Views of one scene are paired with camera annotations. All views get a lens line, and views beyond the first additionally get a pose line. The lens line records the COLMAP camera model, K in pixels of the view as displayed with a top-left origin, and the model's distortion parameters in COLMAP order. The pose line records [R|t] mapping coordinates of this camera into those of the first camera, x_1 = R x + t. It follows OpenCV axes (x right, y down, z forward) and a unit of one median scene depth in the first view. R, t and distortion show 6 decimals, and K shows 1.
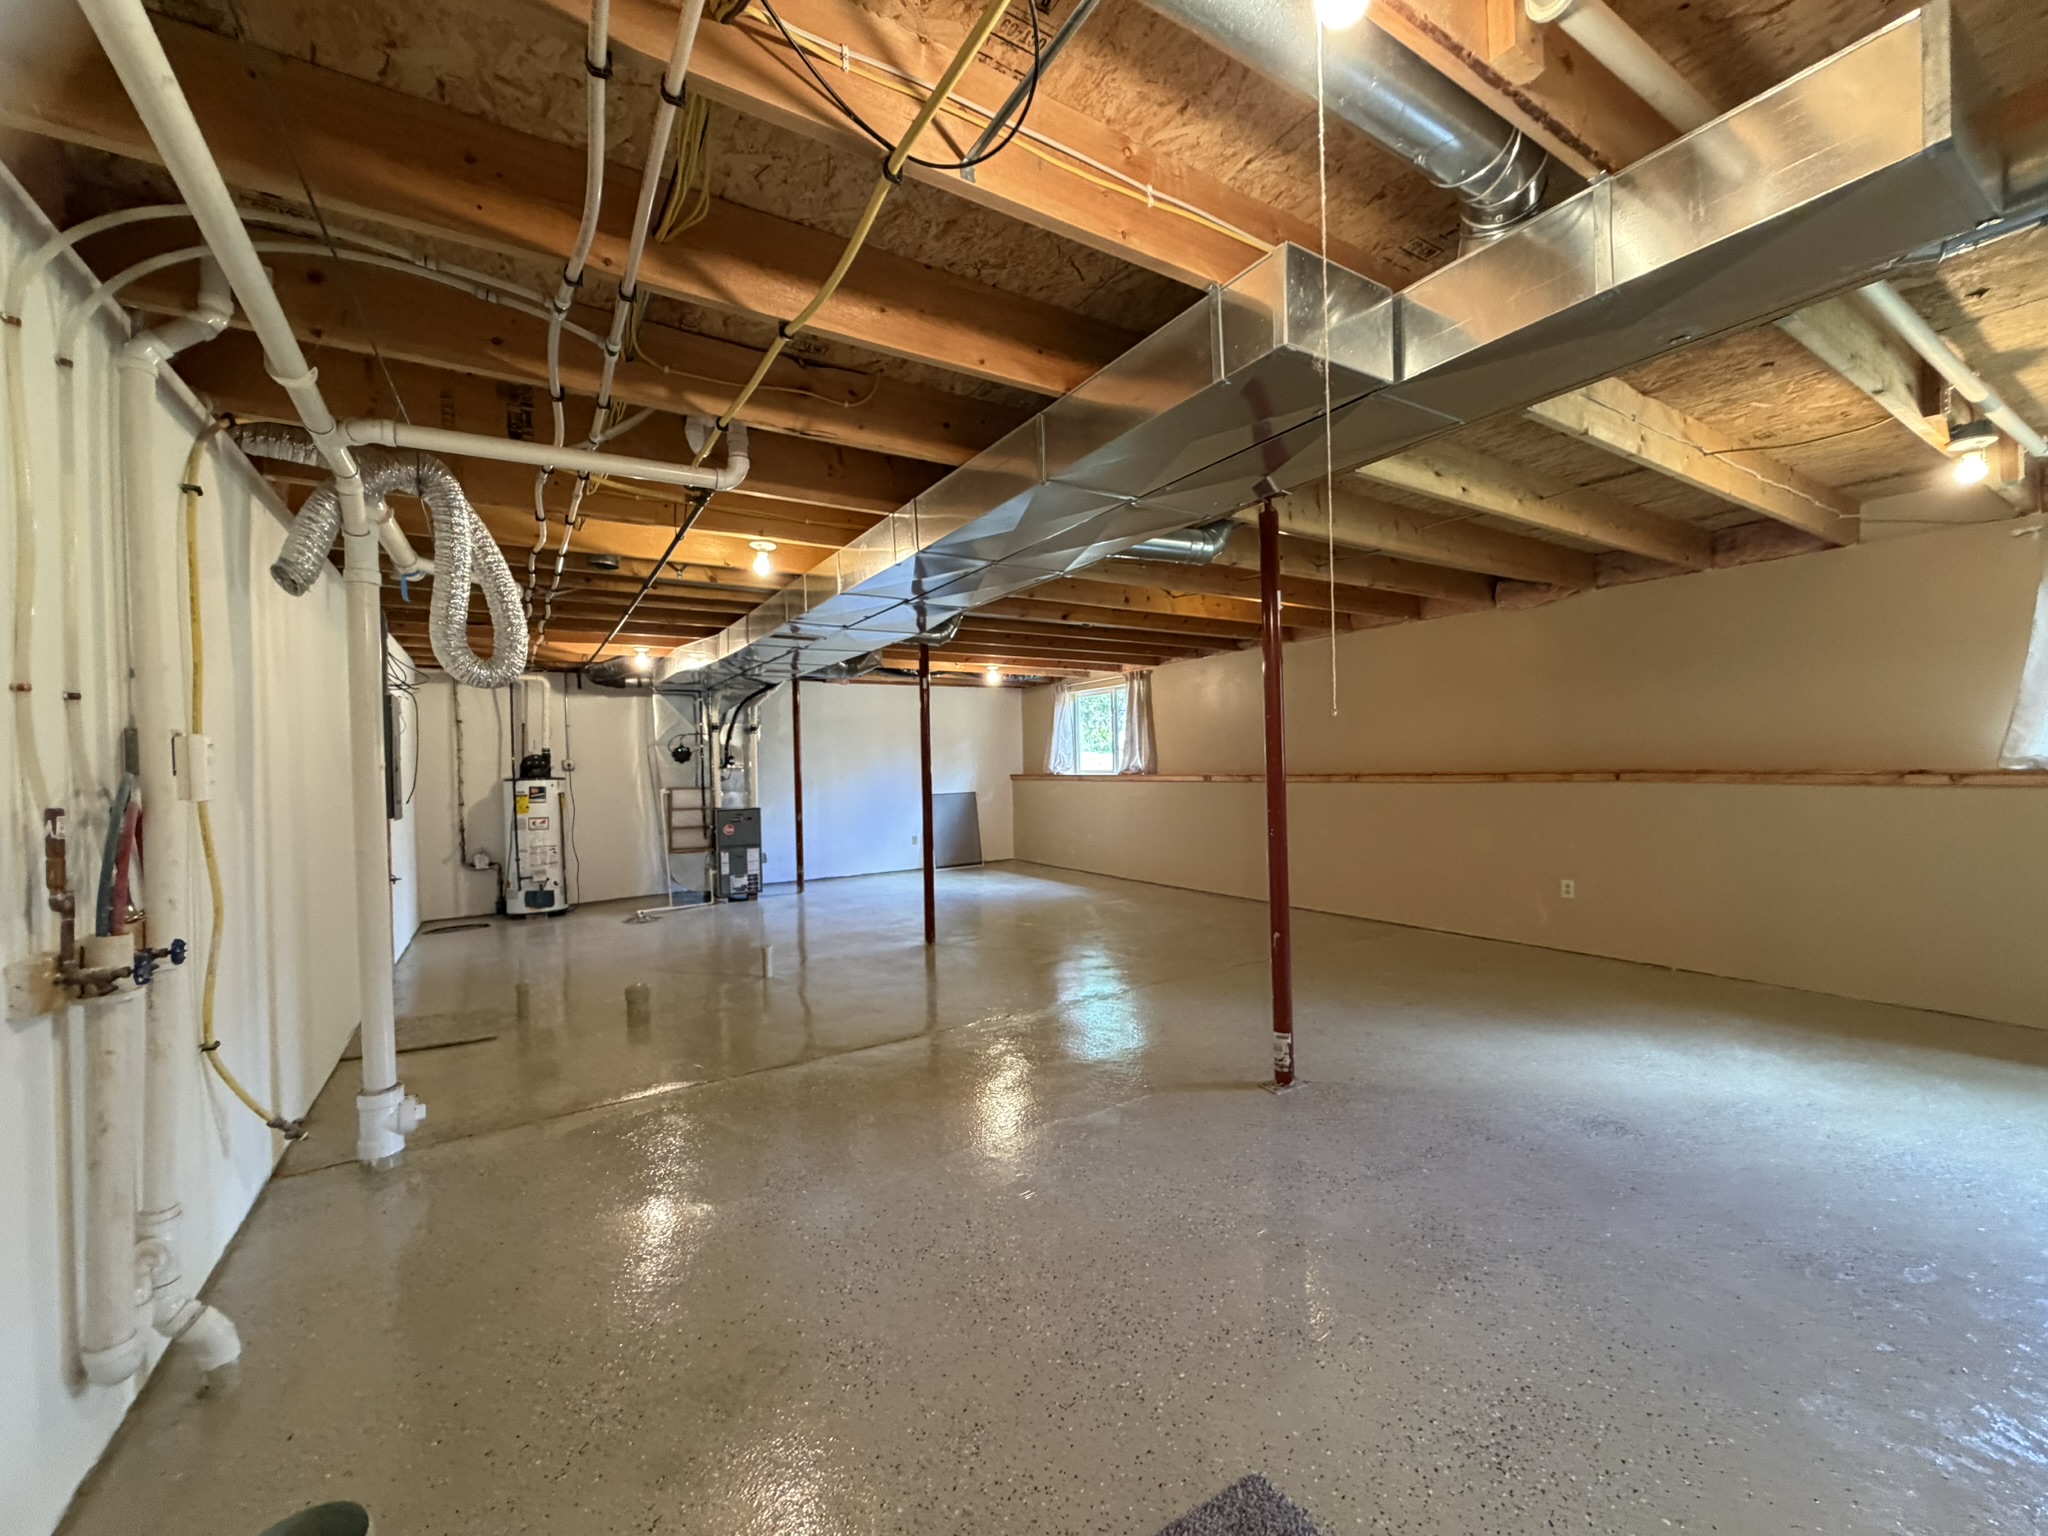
lens RADIAL K [[816.8, 0, 1020.1], [0, 816.8, 768.5], [0, 0, 1]] dist [0.001740, -0.000196]
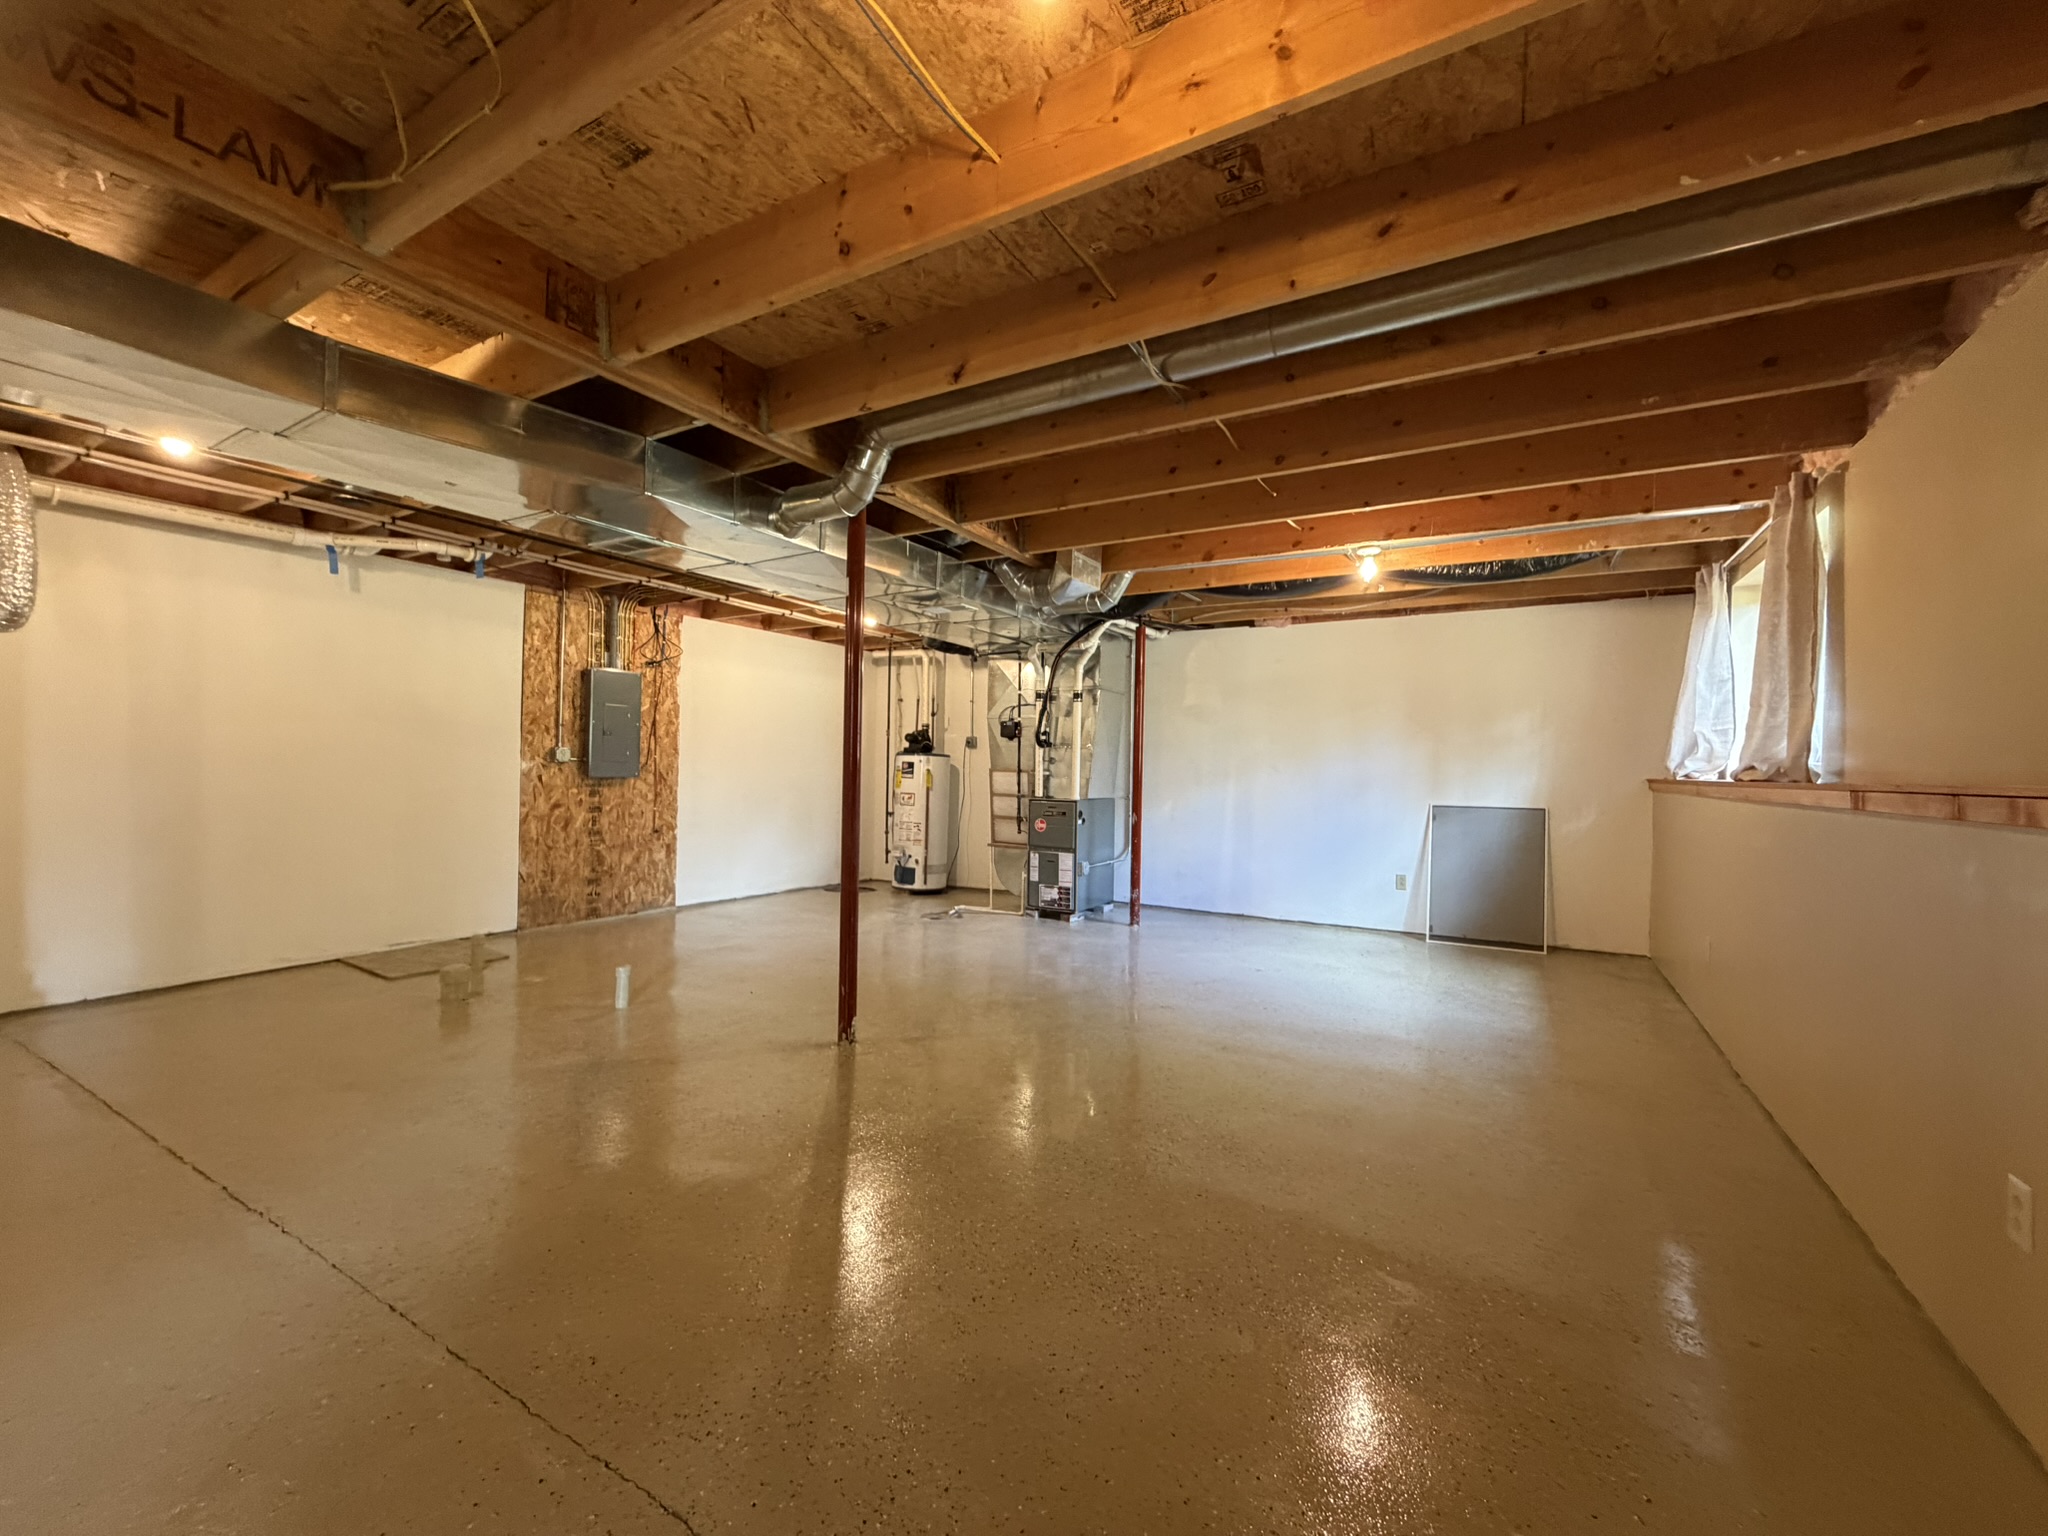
lens RADIAL K [[816.8, 0, 1020.1], [0, 816.8, 768.5], [0, 0, 1]] dist [0.001740, -0.000196]
pose [[0.454119, 0.028929, -0.890471, 0.327565], [-0.037826, 0.999198, 0.013170, 0.011282], [0.890138, 0.027702, 0.454848, 0.619196]]
